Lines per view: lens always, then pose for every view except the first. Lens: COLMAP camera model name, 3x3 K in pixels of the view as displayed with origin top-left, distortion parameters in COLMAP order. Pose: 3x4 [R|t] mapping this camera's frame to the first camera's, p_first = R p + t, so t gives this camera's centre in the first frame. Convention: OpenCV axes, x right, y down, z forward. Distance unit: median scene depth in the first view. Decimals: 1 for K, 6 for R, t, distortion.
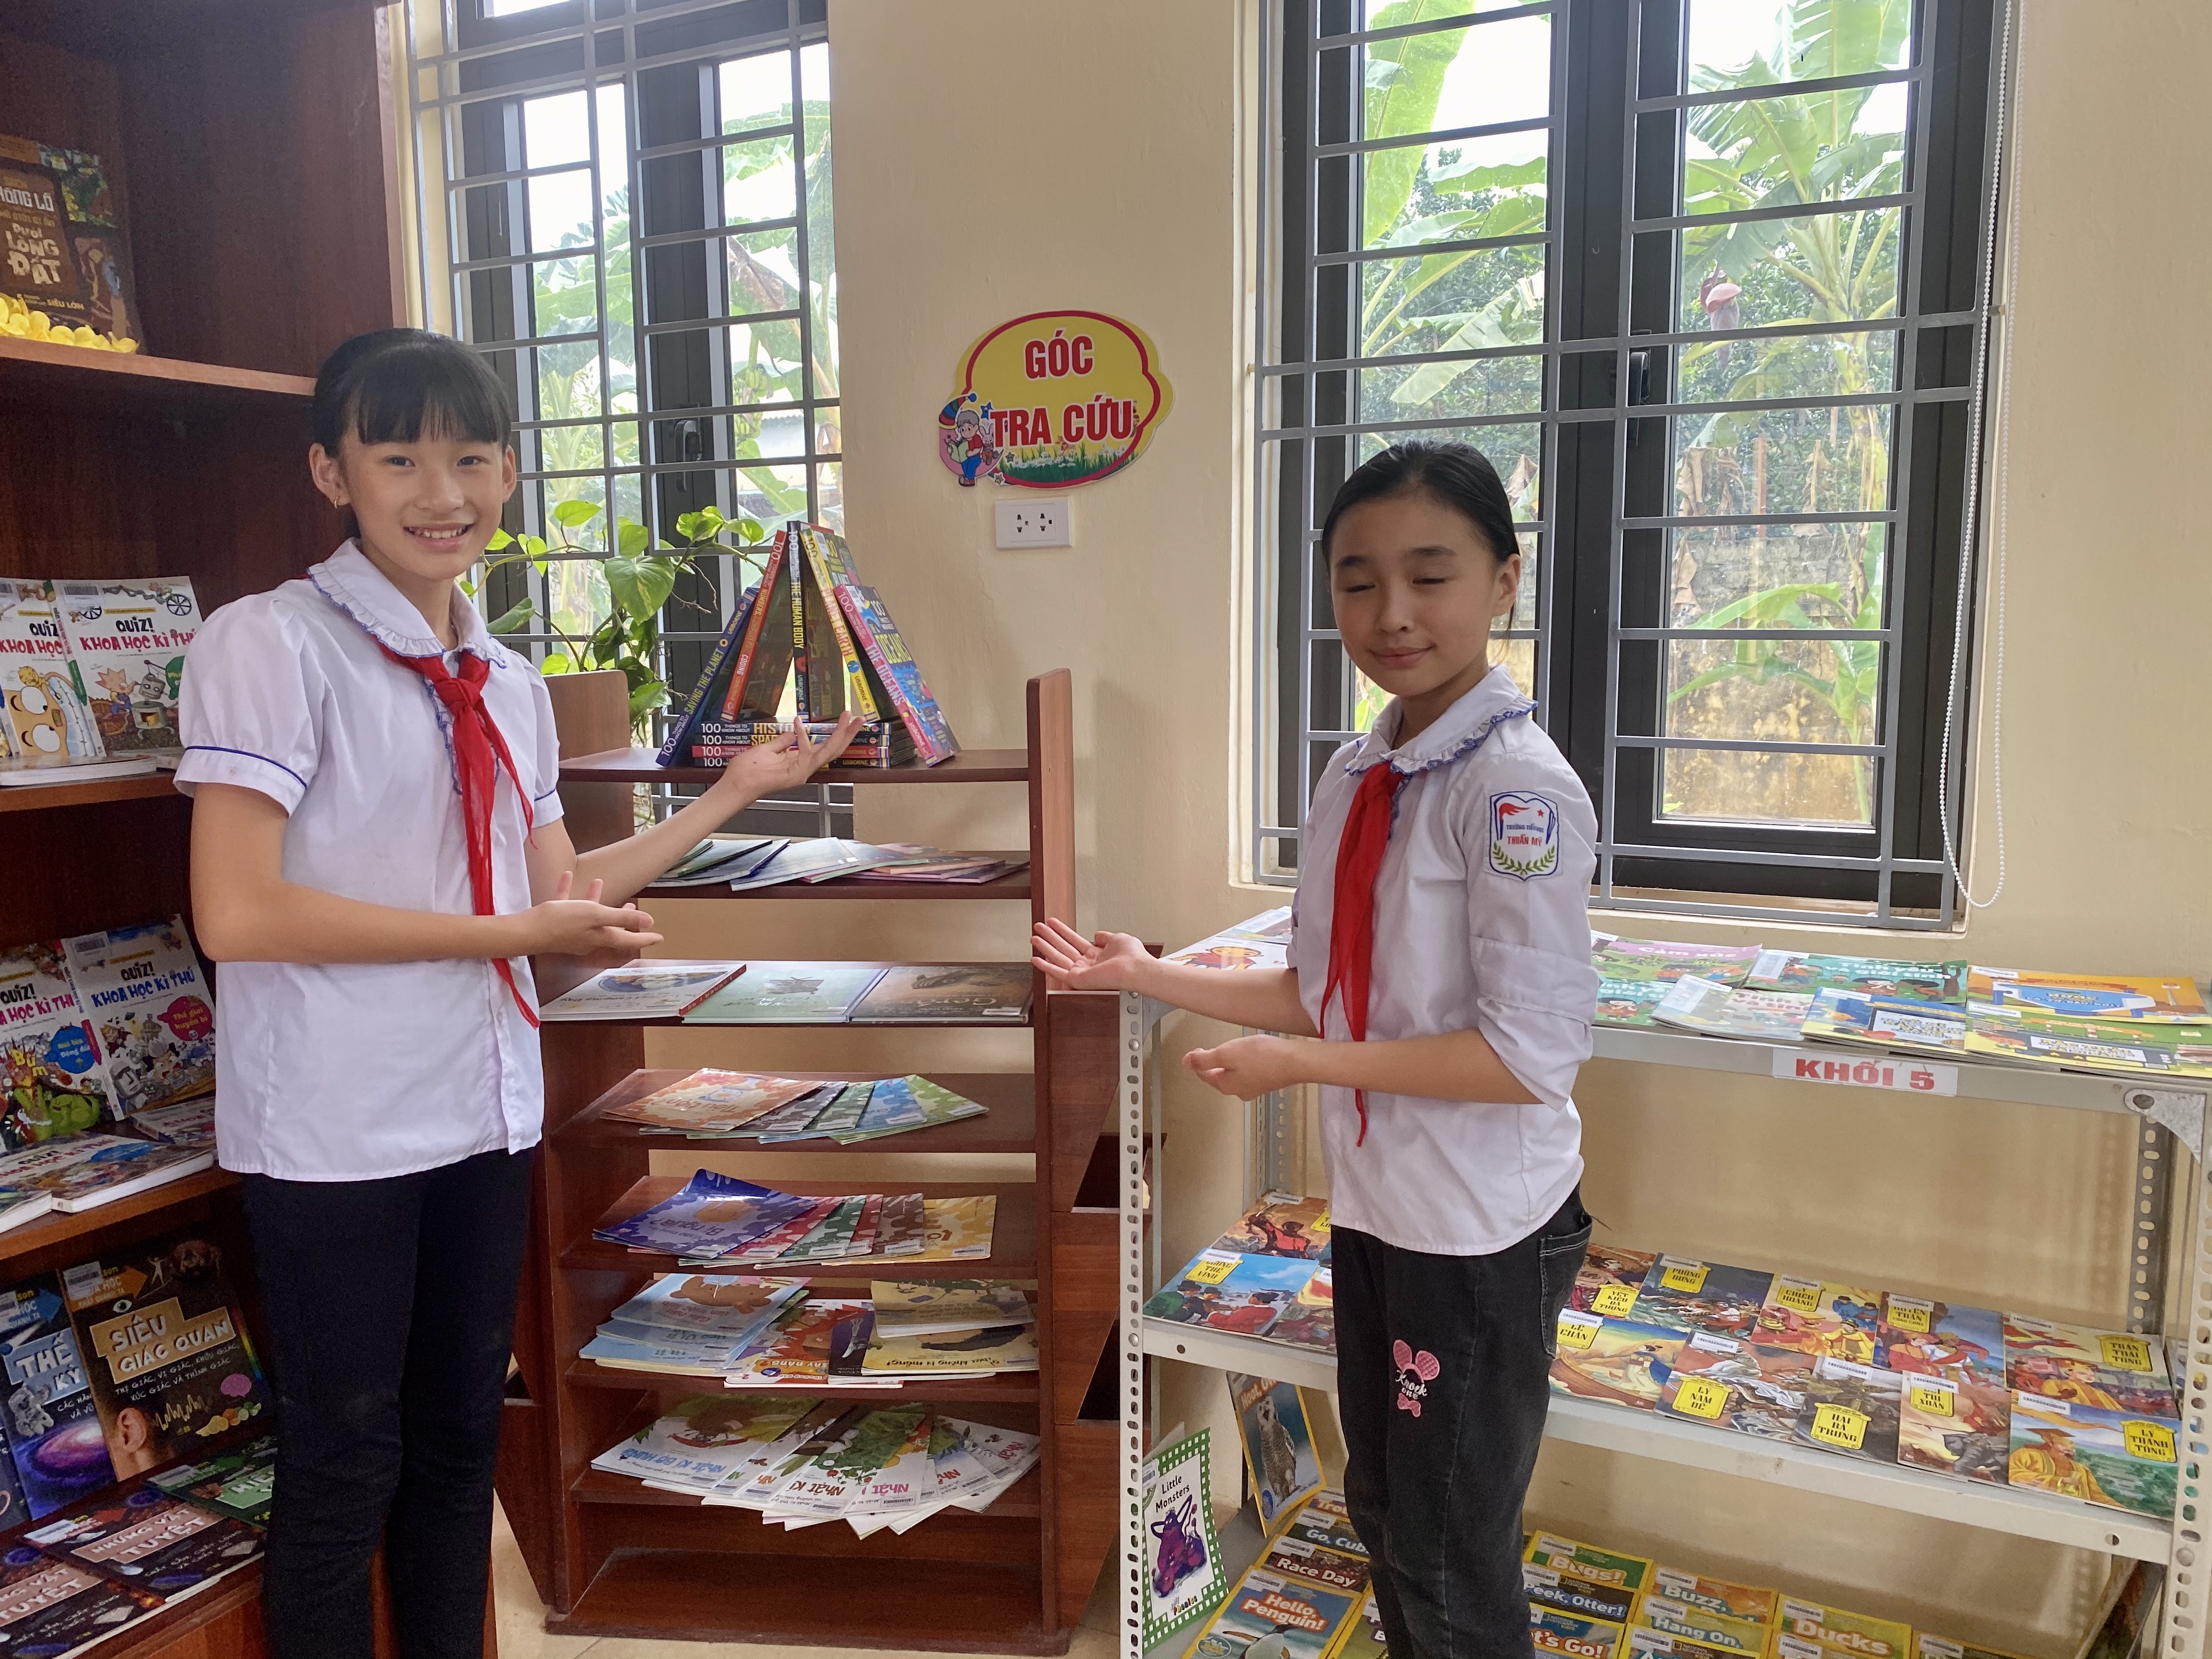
lens RADIAL K [[1681.1, 0, 1108.5], [0, 1681.1, 811.5], [0, 0, 1]] dist [0.016911, -0.010575]
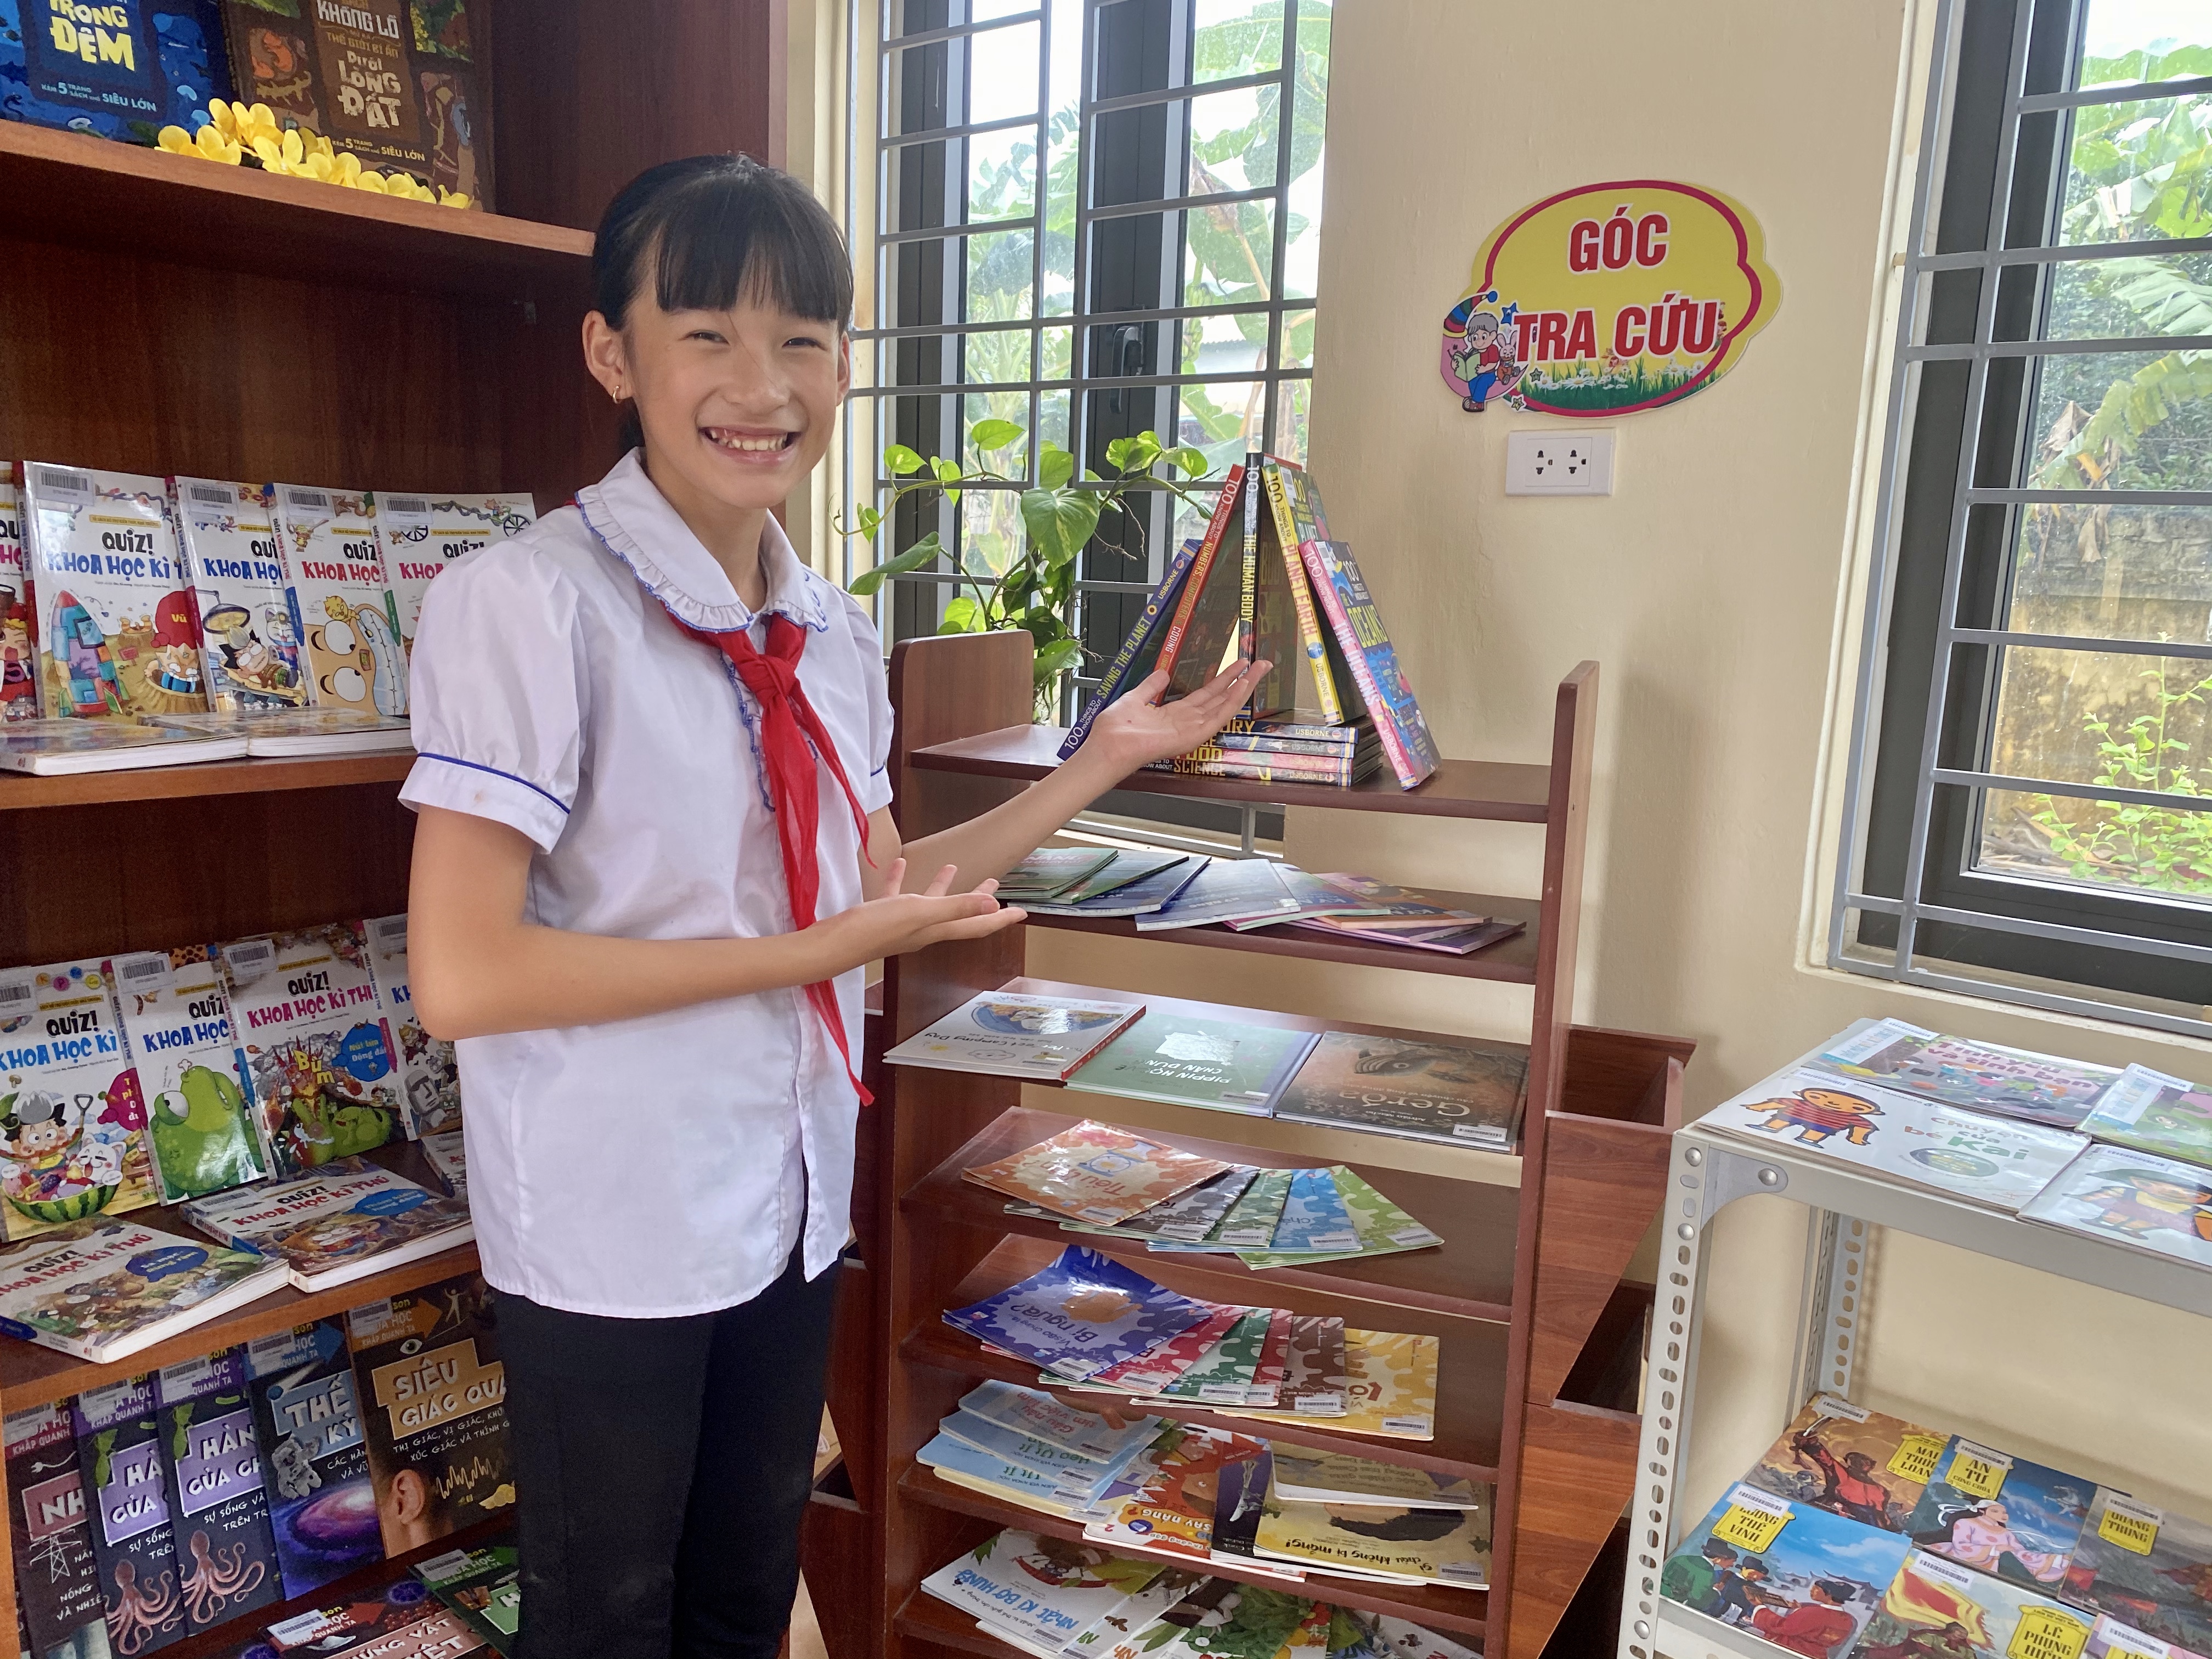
lens RADIAL K [[1681.8, 0, 1110.5], [0, 1681.8, 819.6], [0, 0, 1]] dist [0.021922, -0.015882]
pose [[0.968979, 0.085699, -0.231811, -0.062860], [-0.076149, 0.995849, 0.049855, -0.042340], [0.235121, -0.030657, 0.971483, 0.254075]]
